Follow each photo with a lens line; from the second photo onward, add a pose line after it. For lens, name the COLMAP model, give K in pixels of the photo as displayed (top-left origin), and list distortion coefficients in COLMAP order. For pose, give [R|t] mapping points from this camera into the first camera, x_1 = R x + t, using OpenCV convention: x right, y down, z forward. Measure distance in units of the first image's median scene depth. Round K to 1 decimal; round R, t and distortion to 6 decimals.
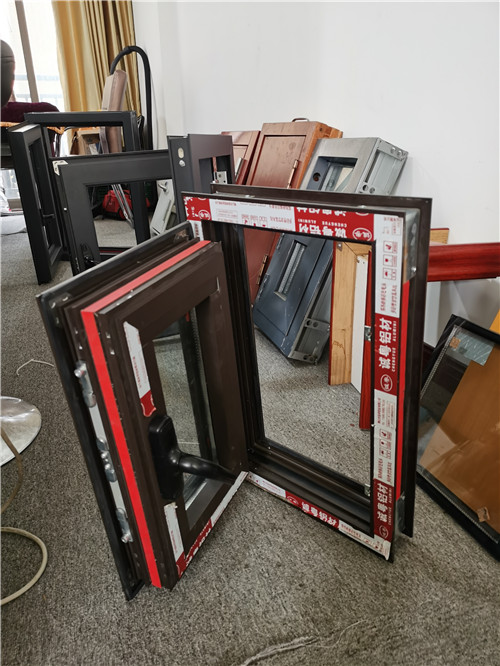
lens RADIAL K [[513.4, 0, 253.7], [0, 513.4, 333.3], [0, 0, 1]] dist [0.033731, -0.023578]
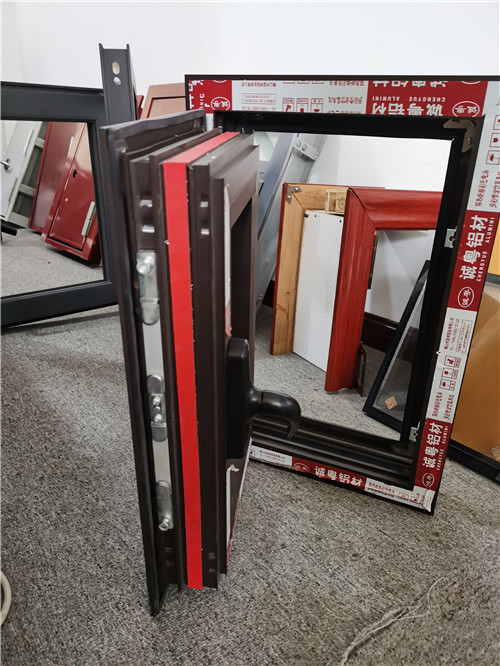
lens RADIAL K [[513.4, 0, 251.3], [0, 513.4, 336.1], [0, 0, 1]] dist [0.033731, -0.023578]
pose [[0.945553, -0.038081, 0.323234, -0.327338], [0.044998, 0.998890, -0.013953, 0.139508], [-0.322343, 0.027738, 0.946216, 0.256901]]
